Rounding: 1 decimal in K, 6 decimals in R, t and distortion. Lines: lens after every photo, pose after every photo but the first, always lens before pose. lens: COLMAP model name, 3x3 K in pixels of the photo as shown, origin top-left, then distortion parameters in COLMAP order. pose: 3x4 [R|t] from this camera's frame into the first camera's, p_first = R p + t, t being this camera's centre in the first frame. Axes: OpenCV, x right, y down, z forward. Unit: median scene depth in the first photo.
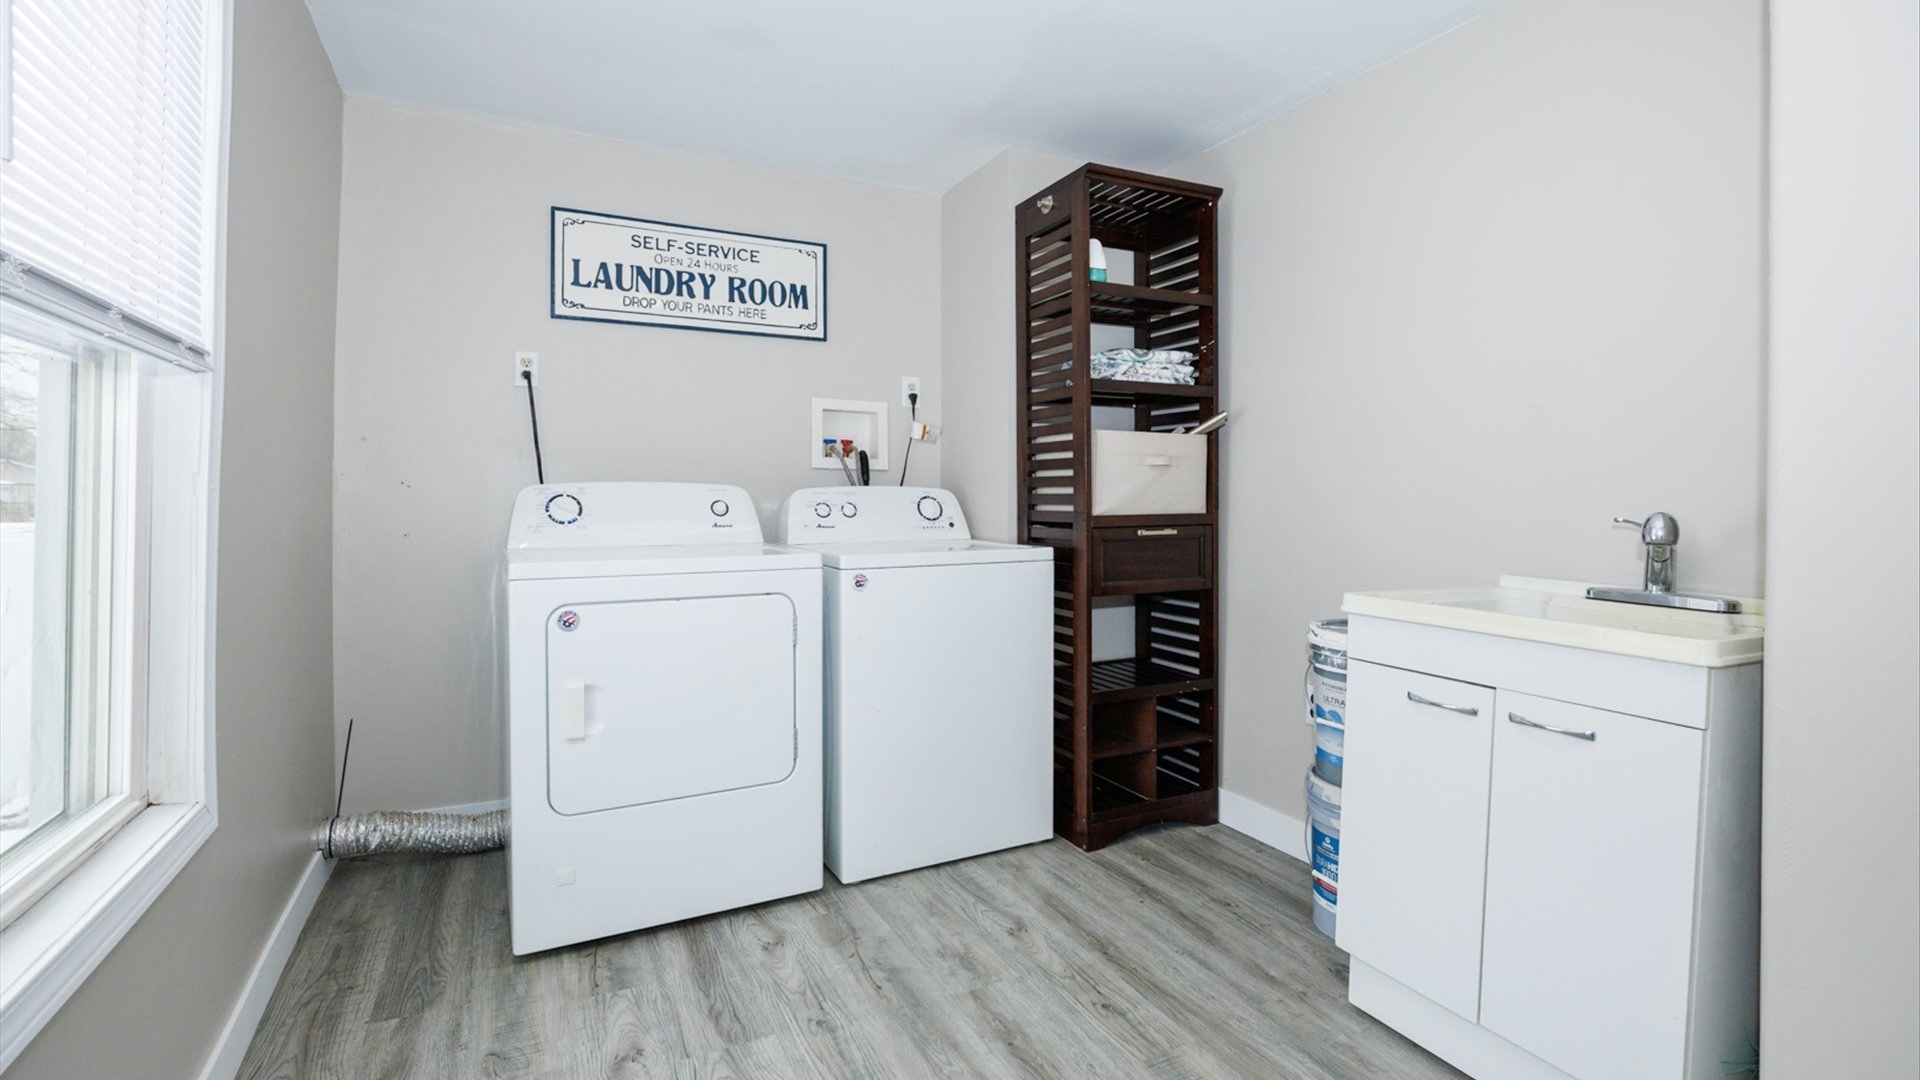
lens RADIAL K [[877.3, 0, 956.2], [0, 877.3, 454.1], [0, 0, 1]] dist [-0.014319, 0.000570]
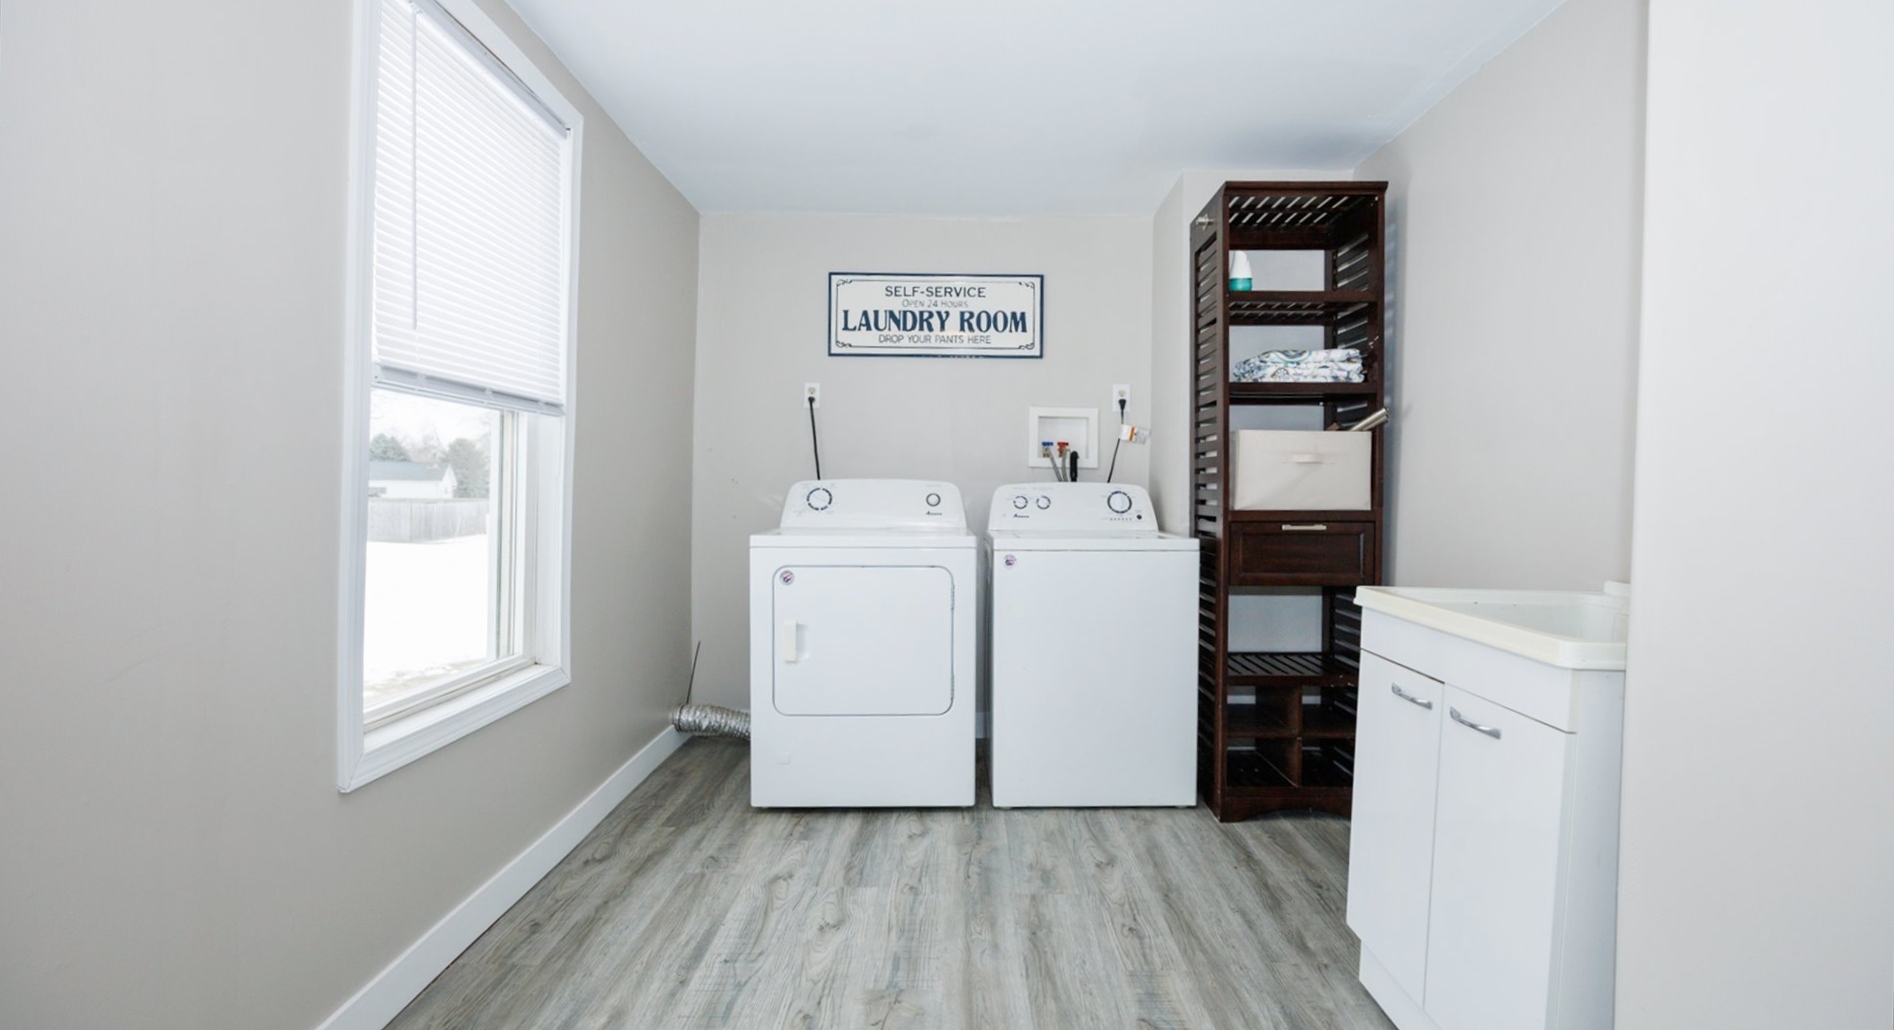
lens RADIAL K [[854.3, 0, 951.6], [0, 854.3, 440.5], [0, 0, 1]] dist [-0.014086, 0.000315]
pose [[0.890193, -0.020500, -0.455122, 0.344670], [0.015390, 0.999770, -0.014931, -0.005118], [0.455323, 0.006287, 0.890304, -0.088663]]
